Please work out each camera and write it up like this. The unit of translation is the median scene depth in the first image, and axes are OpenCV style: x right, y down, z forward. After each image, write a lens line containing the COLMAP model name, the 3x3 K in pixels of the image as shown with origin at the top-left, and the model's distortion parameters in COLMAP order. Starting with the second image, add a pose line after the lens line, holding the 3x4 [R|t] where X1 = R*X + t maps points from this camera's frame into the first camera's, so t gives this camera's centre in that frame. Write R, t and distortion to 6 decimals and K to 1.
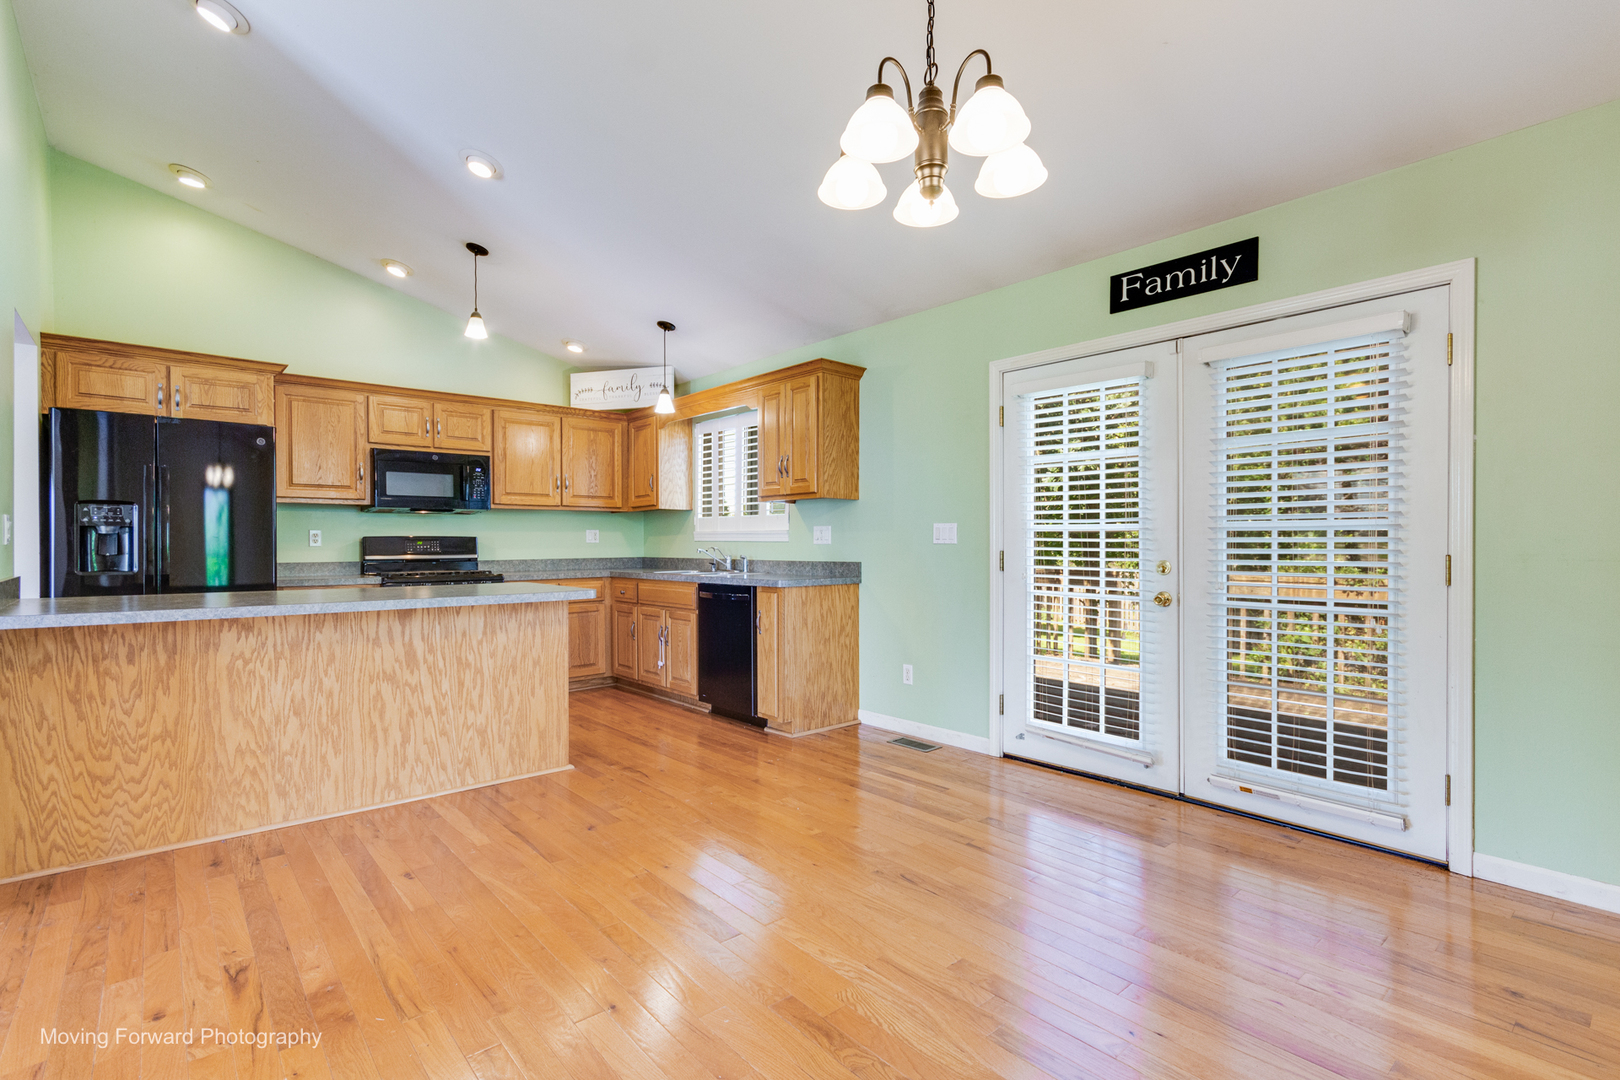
lens RADIAL K [[759.8, 0, 806.6], [0, 759.8, 548.7], [0, 0, 1]] dist [0.006096, -0.000982]
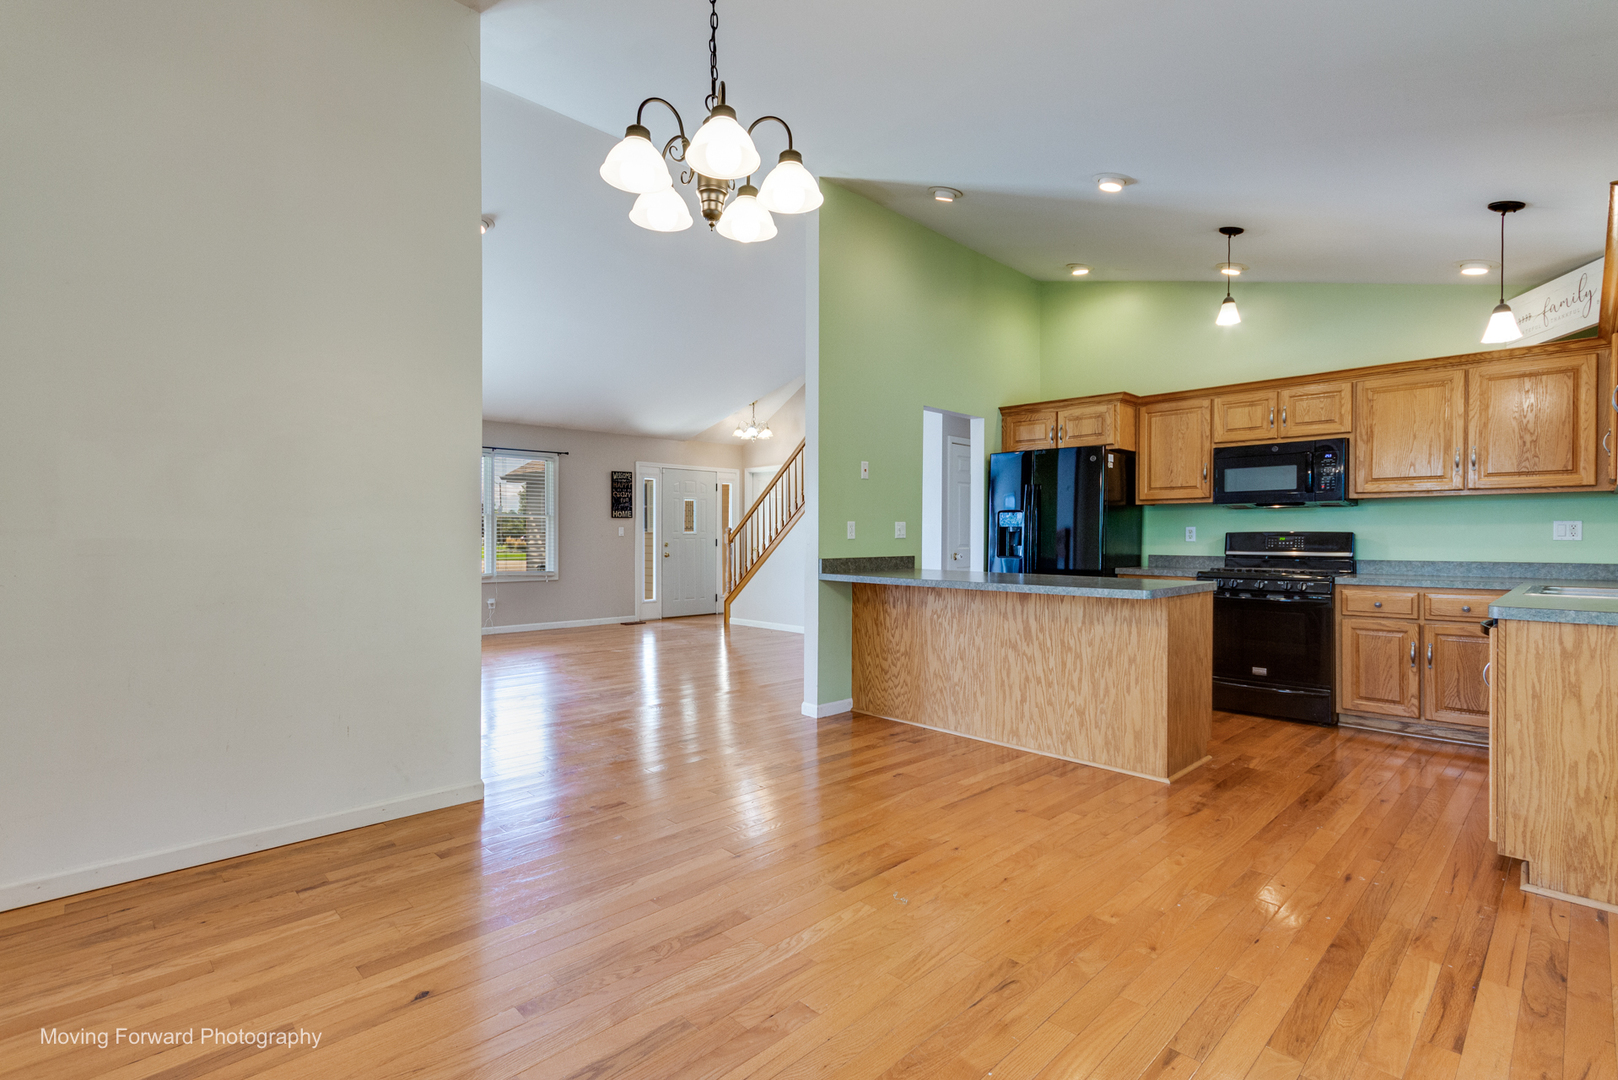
lens RADIAL K [[757.5, 0, 809.0], [0, 757.5, 540.0], [0, 0, 1]] dist [0.008340, -0.000052]
pose [[0.064604, 0.006181, -0.997892, 0.613349], [-0.011254, 0.999922, 0.005465, -0.007424], [0.997848, 0.010877, 0.064669, 0.527049]]
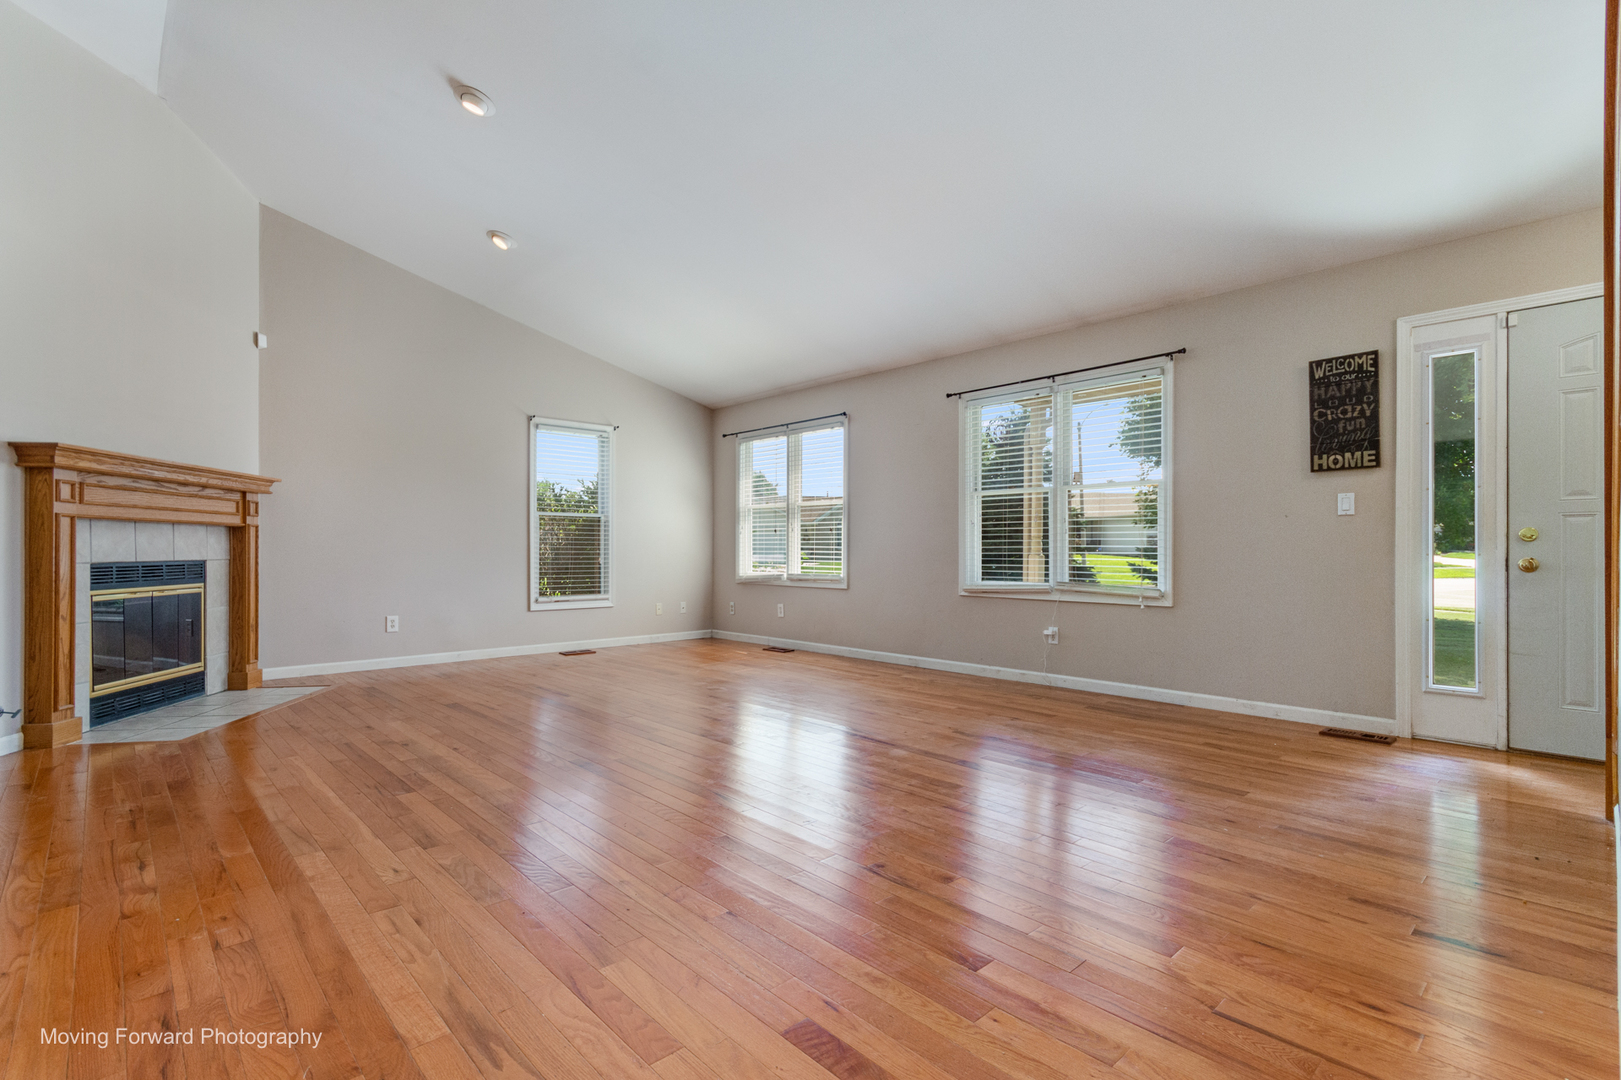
lens RADIAL K [[760.3, 0, 807.1], [0, 760.3, 548.7], [0, 0, 1]] dist [0.006096, -0.000982]
pose [[-0.999185, -0.000655, -0.040352, -1.297638], [-0.000896, 0.999982, 0.005951, 0.044043], [0.040348, 0.005983, -0.999168, 1.105221]]
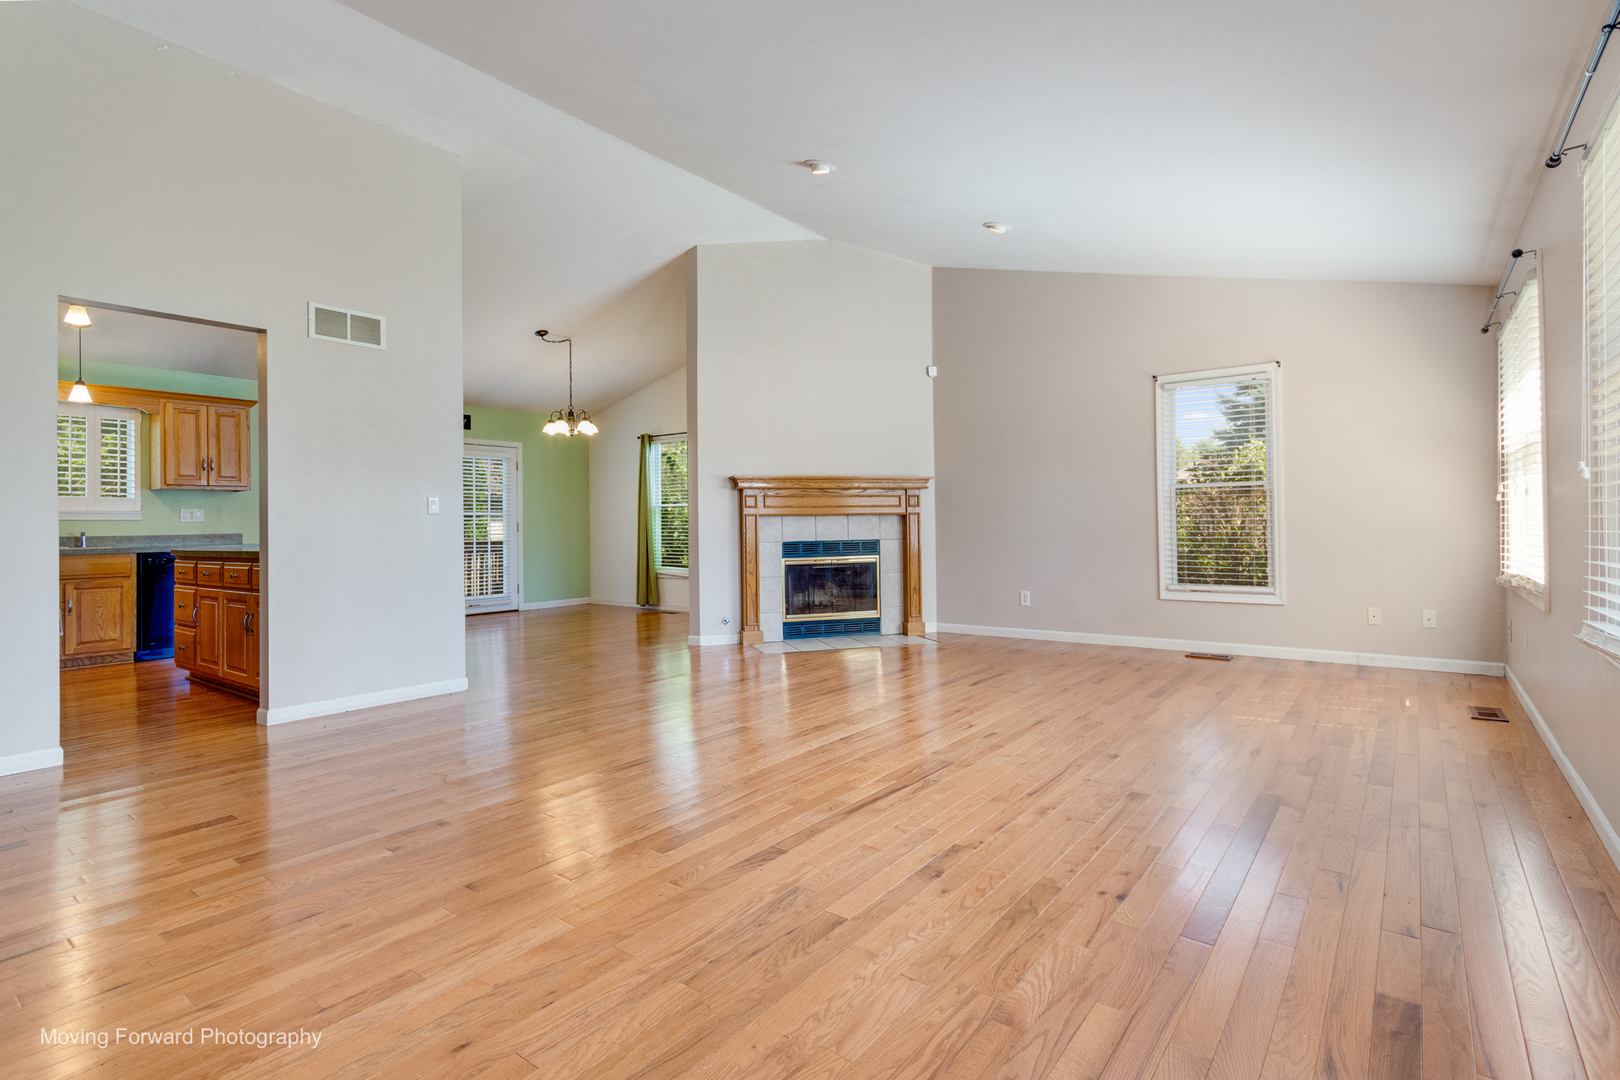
lens RADIAL K [[787.4, 0, 812.4], [0, 787.4, 513.3], [0, 0, 1]] dist [0.017369, 0.000489]
pose [[-0.205982, 0.017719, 0.978395, -2.196915], [0.022356, 0.999660, -0.013398, 0.030404], [-0.978300, 0.019113, -0.206309, 0.292474]]
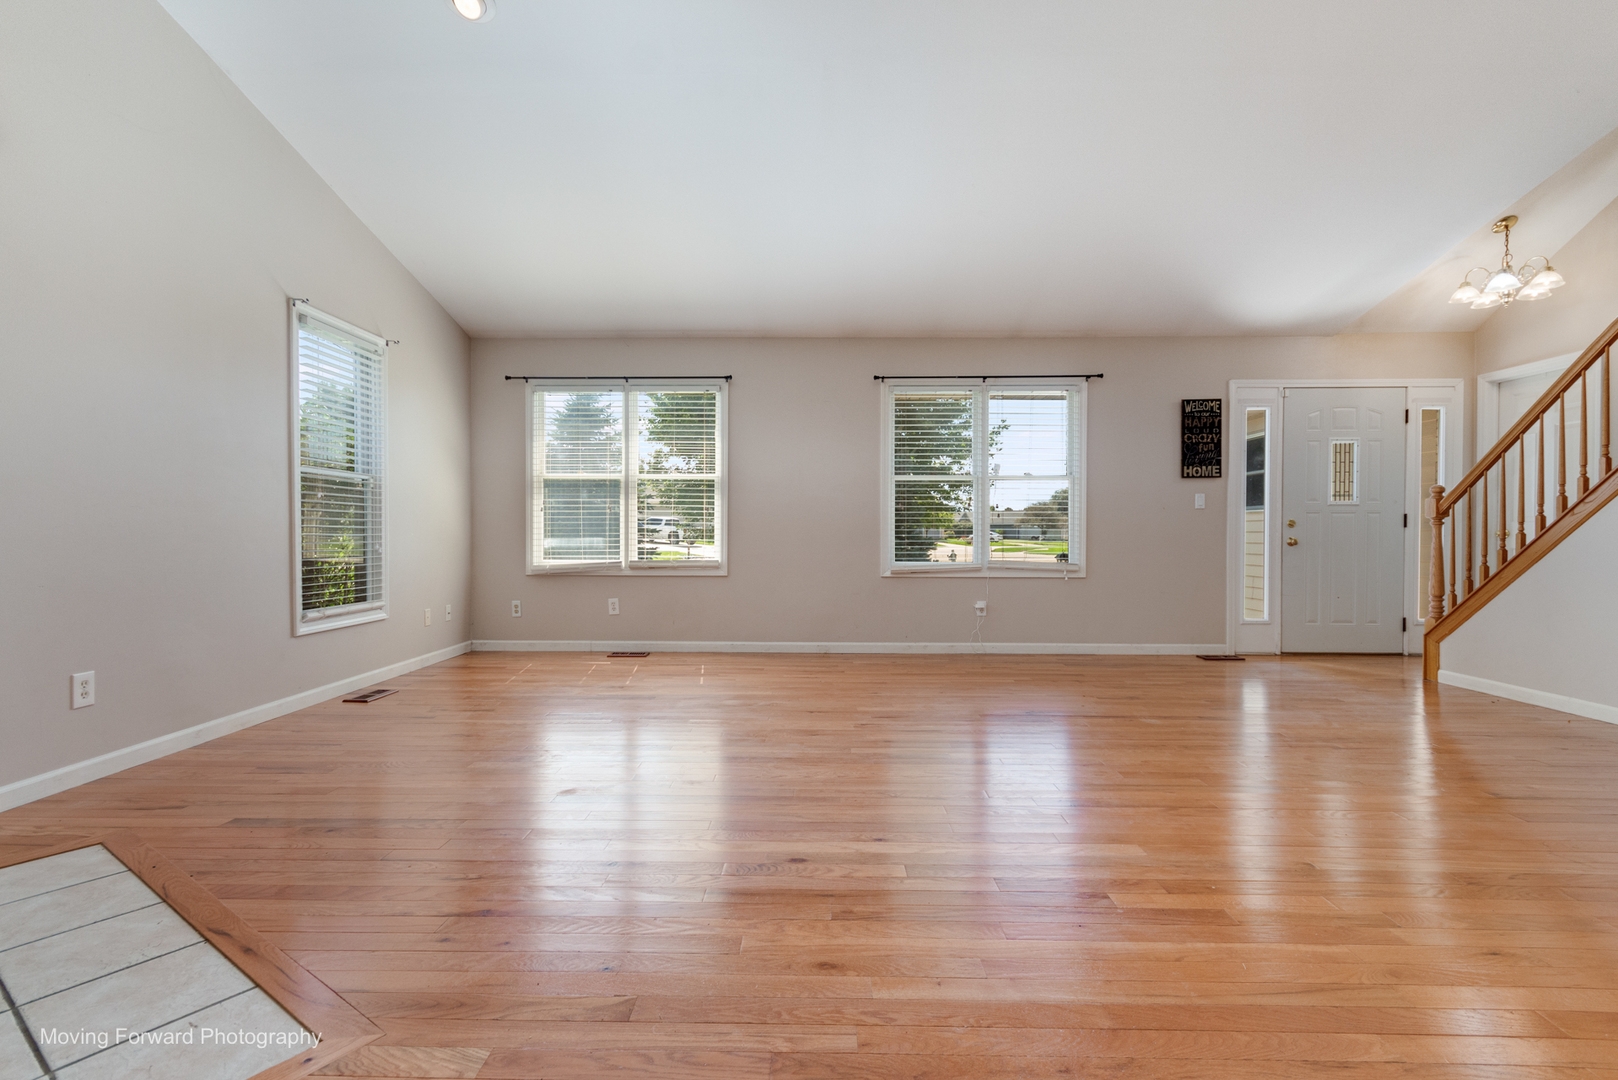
lens RADIAL K [[754.1, 0, 806.3], [0, 754.1, 543.1], [0, 0, 1]] dist [0.008766, 0.000369]
pose [[-0.663817, 0.009019, -0.747840, -0.375013], [-0.007458, 0.999798, 0.018678, 0.050173], [0.747858, 0.017976, -0.663616, 0.473400]]
